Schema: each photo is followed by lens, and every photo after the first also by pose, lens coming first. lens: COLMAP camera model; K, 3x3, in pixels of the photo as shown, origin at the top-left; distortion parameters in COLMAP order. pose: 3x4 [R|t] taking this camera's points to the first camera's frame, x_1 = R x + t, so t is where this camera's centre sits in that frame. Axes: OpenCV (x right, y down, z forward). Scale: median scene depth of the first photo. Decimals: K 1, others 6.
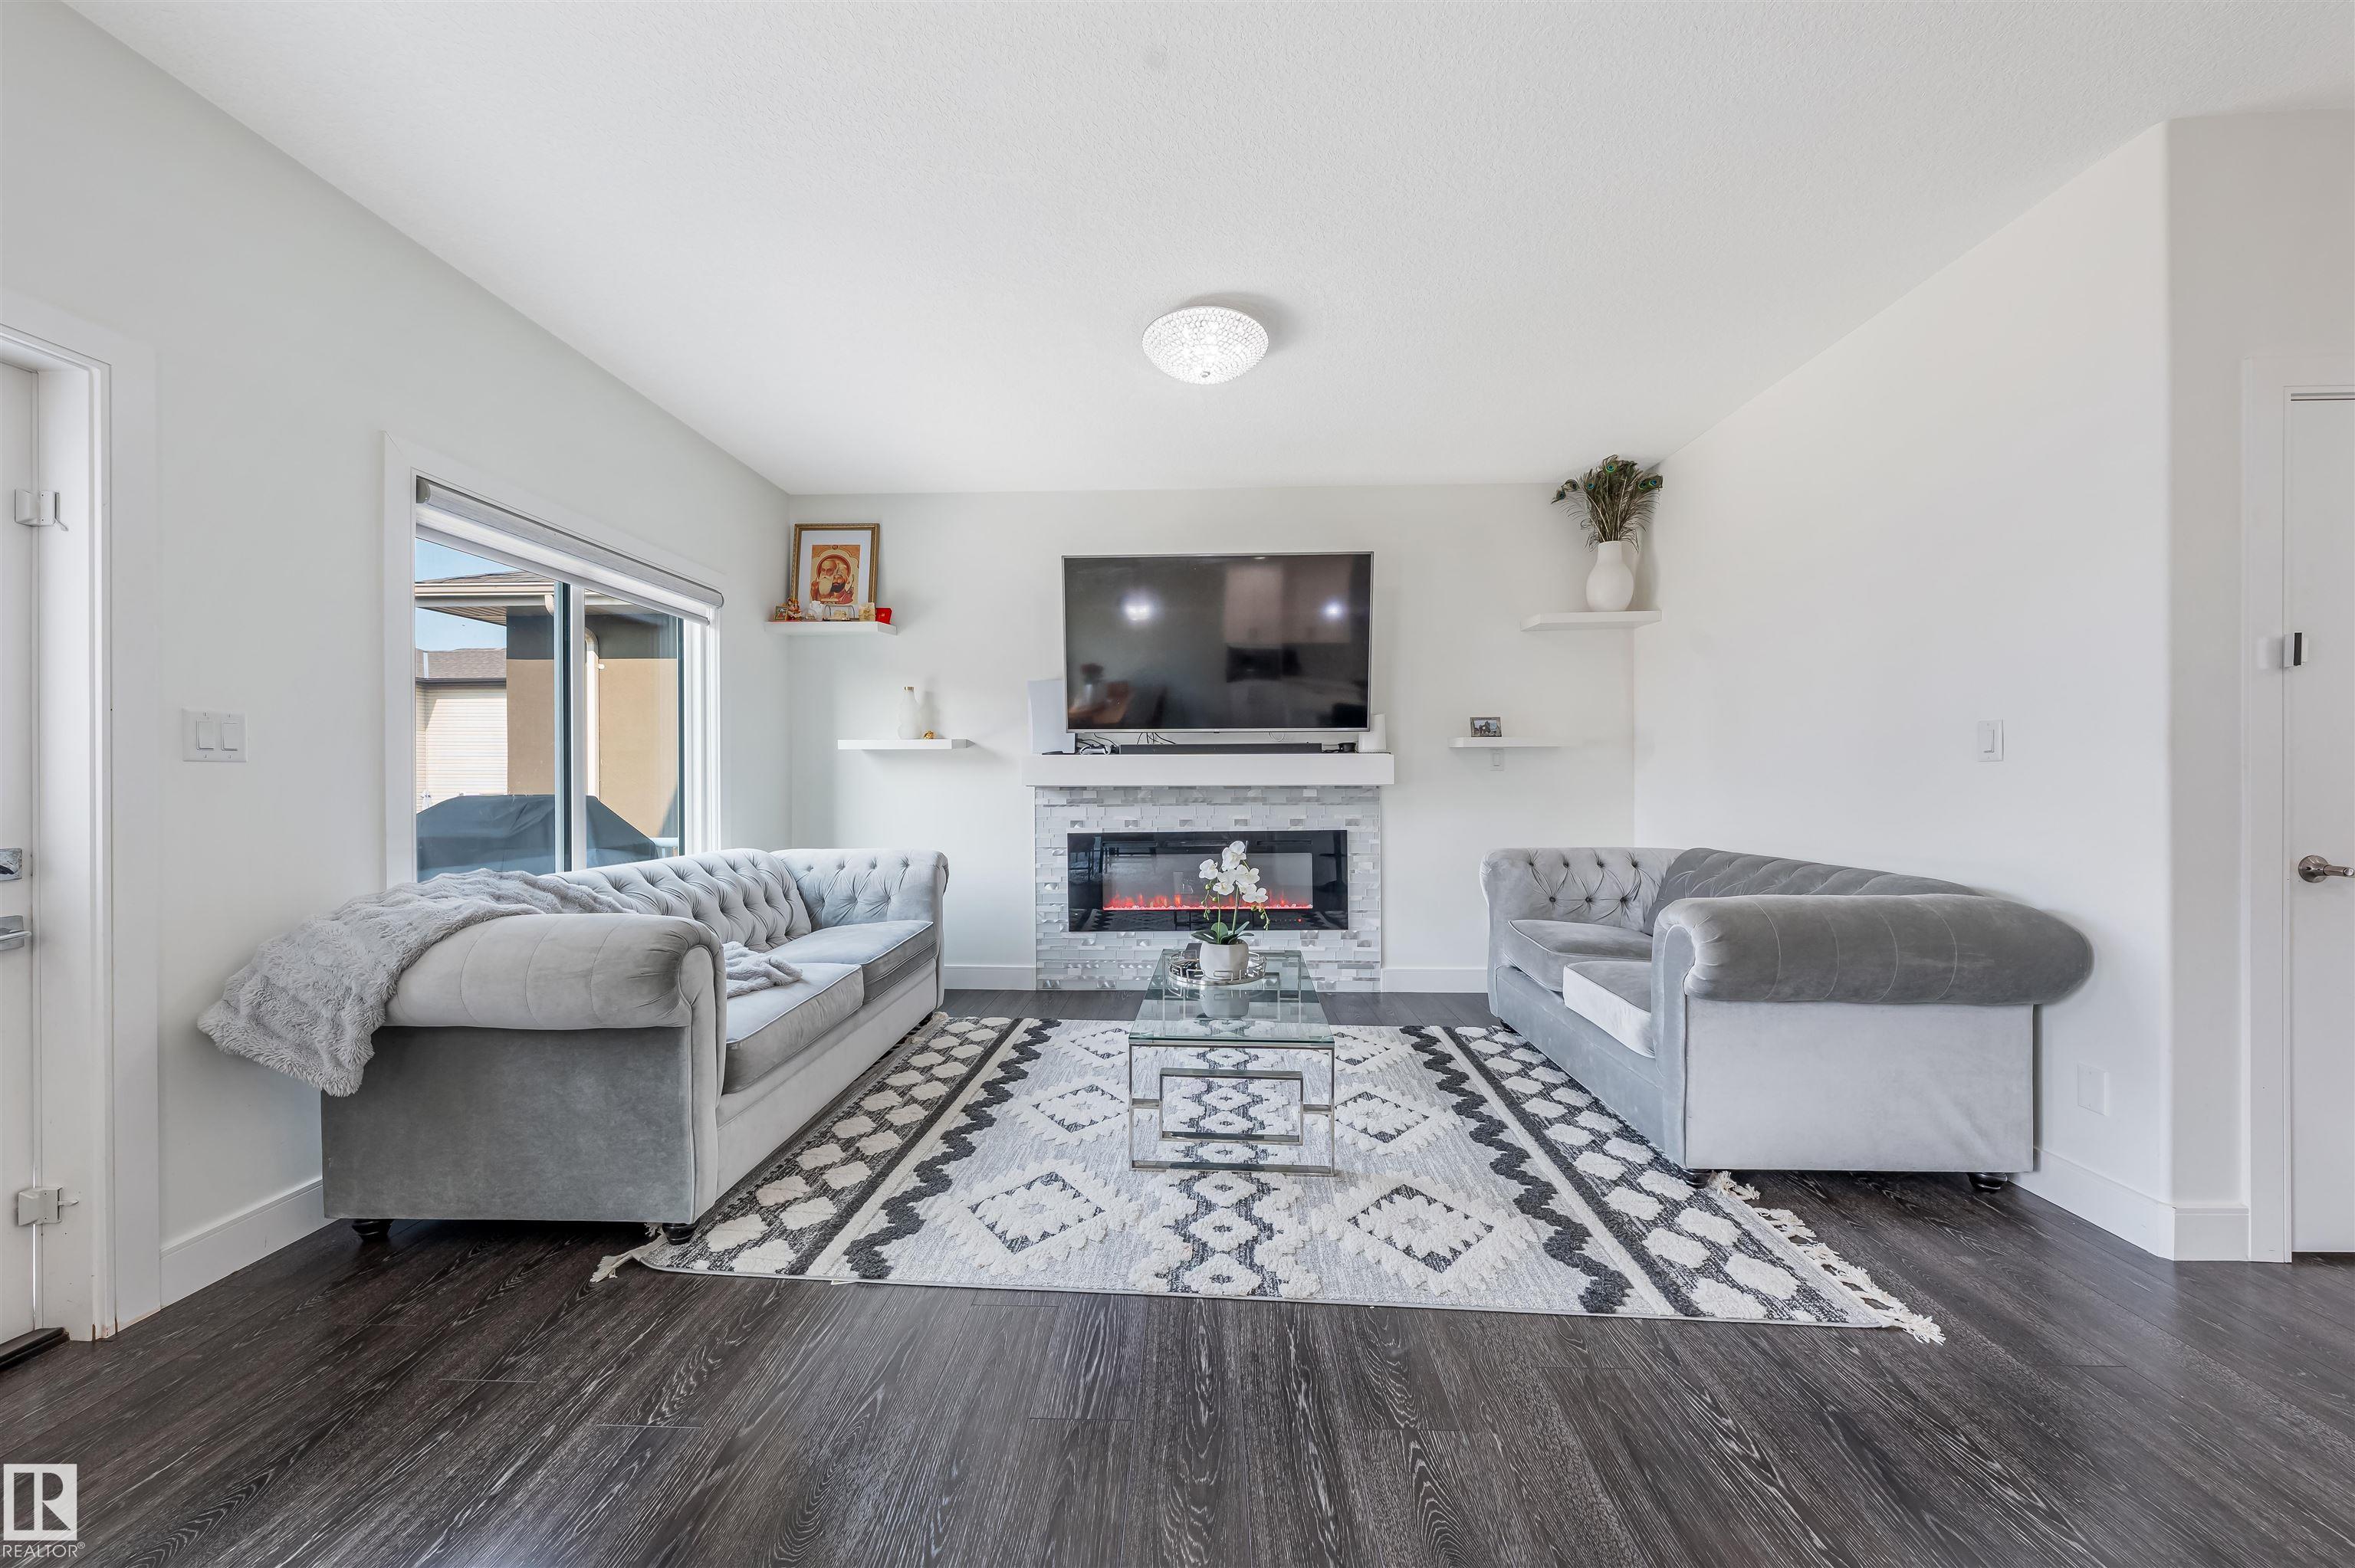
lens RADIAL K [[826.2, 0, 1136.1], [0, 826.2, 782.7], [0, 0, 1]] dist [-0.005347, 0.000822]
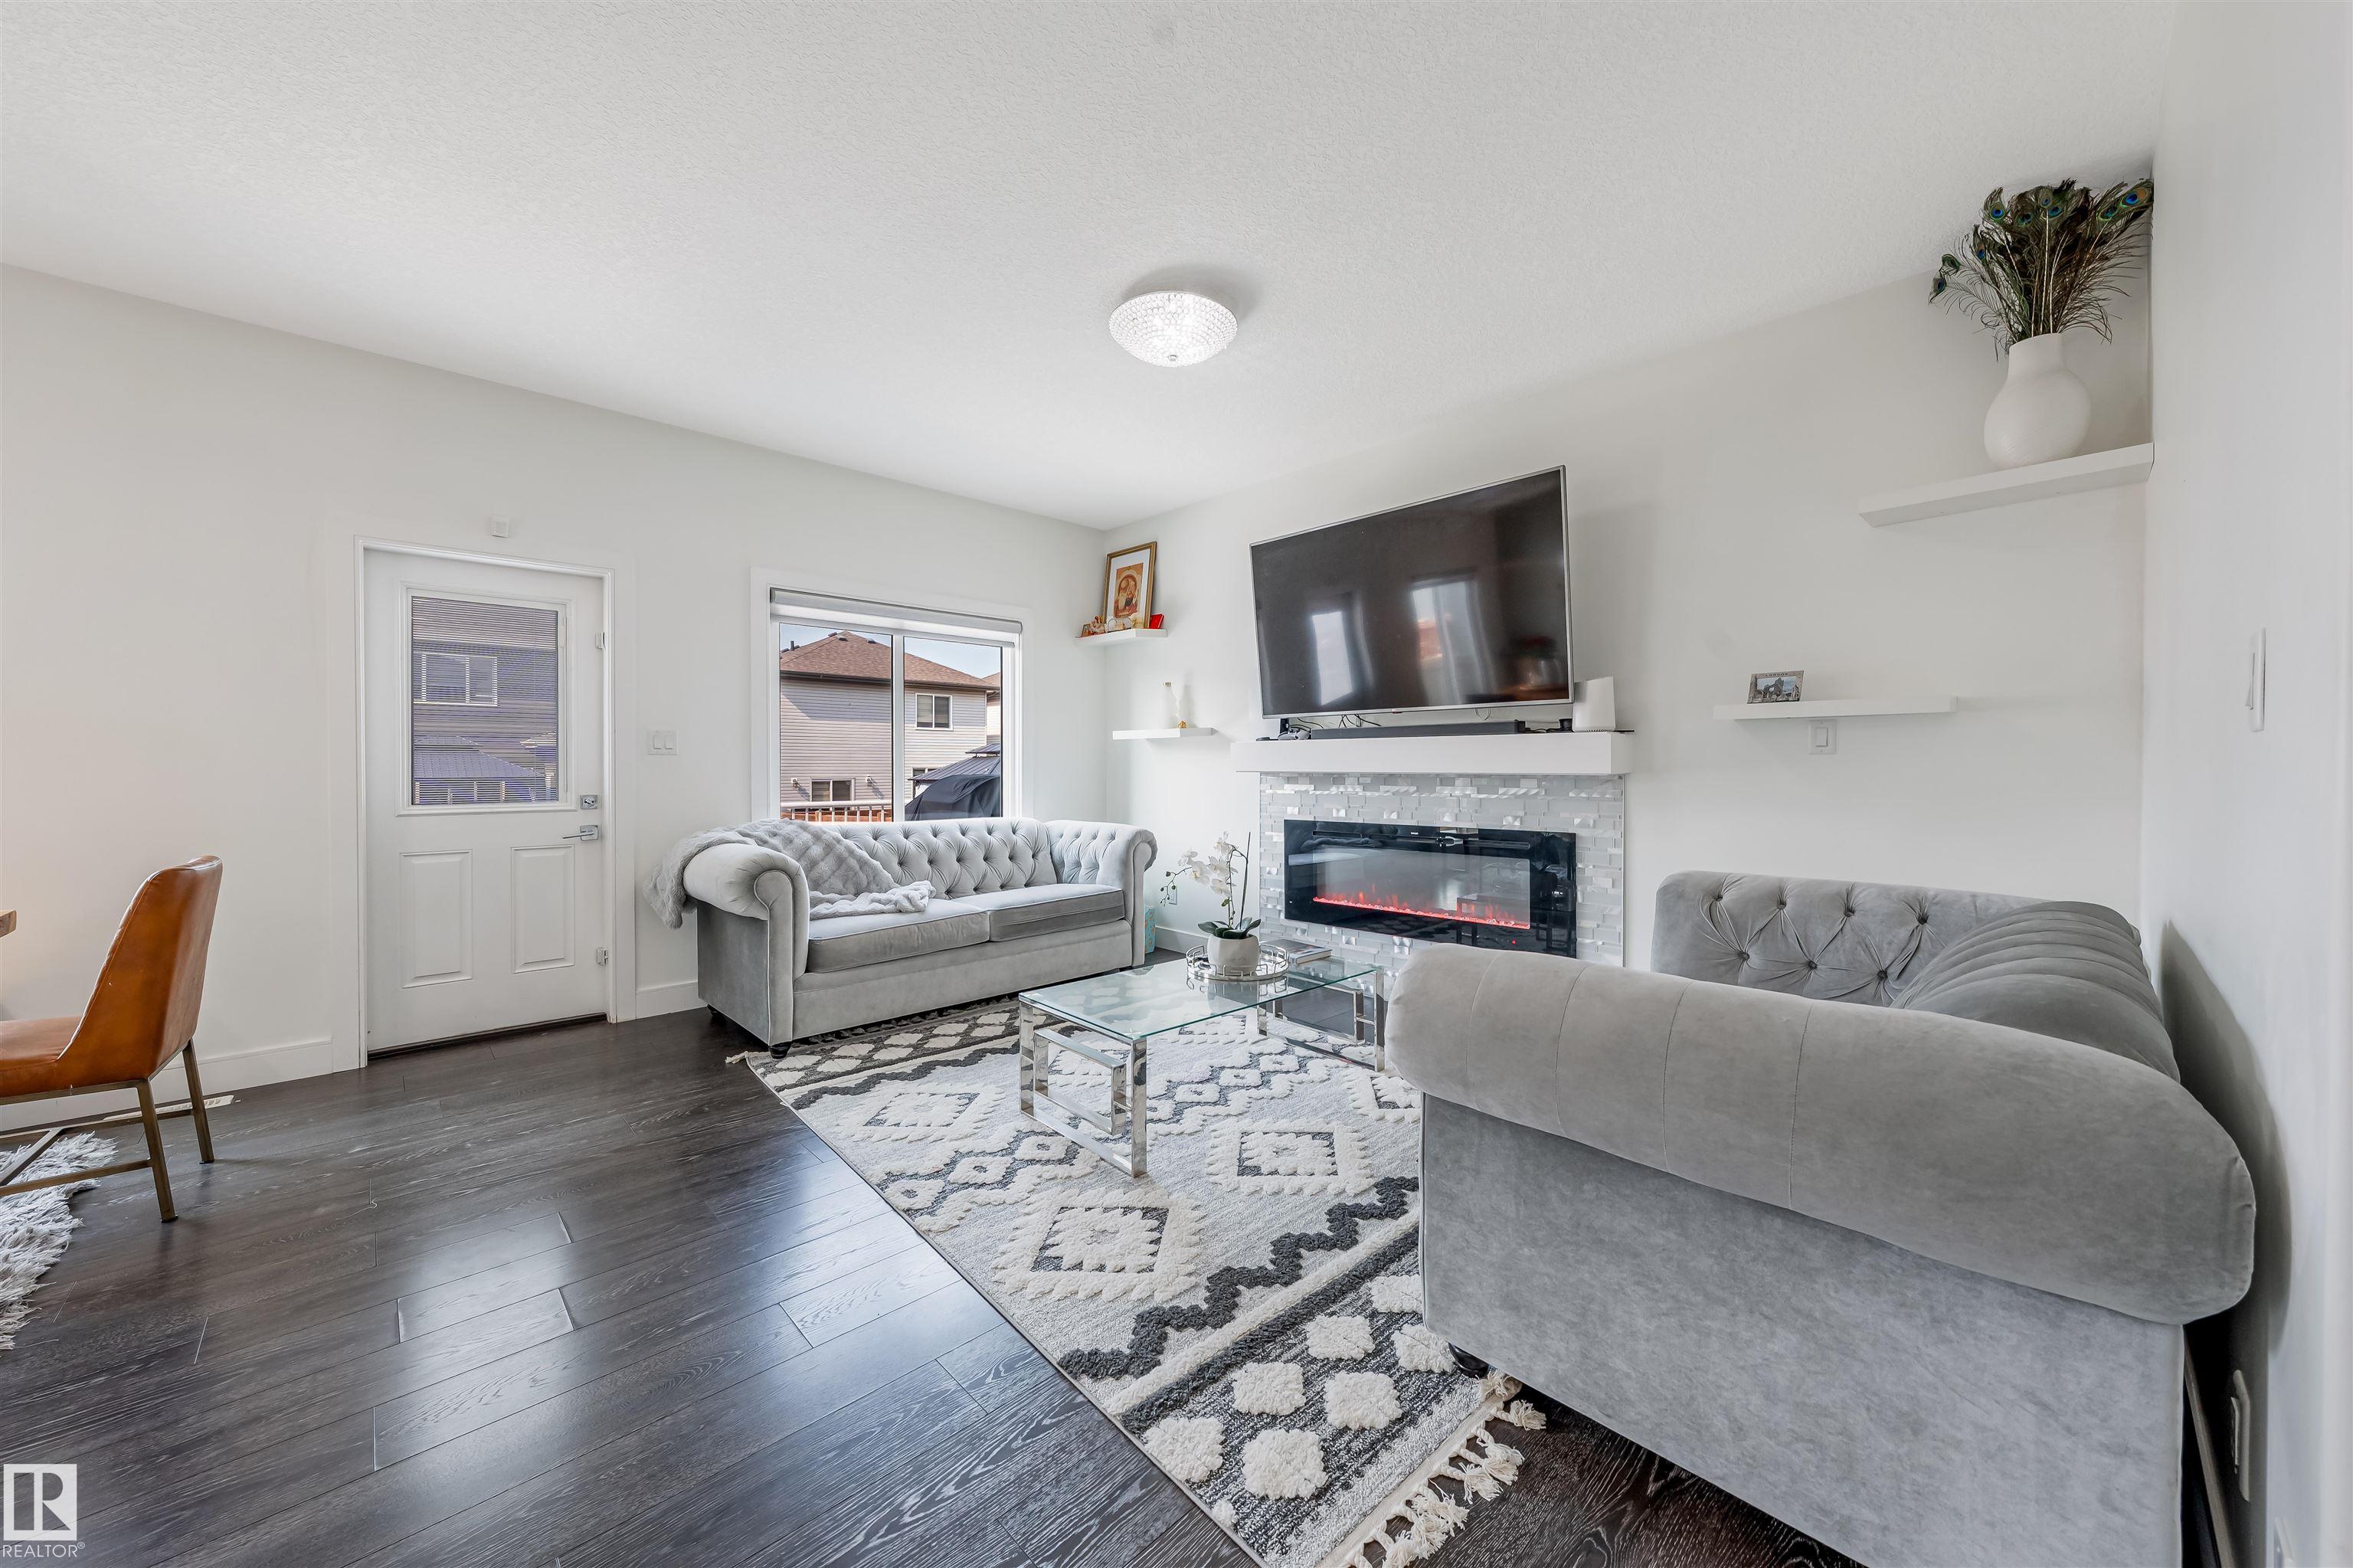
lens RADIAL K [[825.6, 0, 1137.9], [0, 825.6, 776.9], [0, 0, 1]] dist [-0.005347, 0.000822]
pose [[0.712418, 0.013164, -0.701632, 0.539061], [-0.004711, 0.999891, 0.013977, -0.003265], [0.701739, -0.006652, 0.712403, 0.186913]]
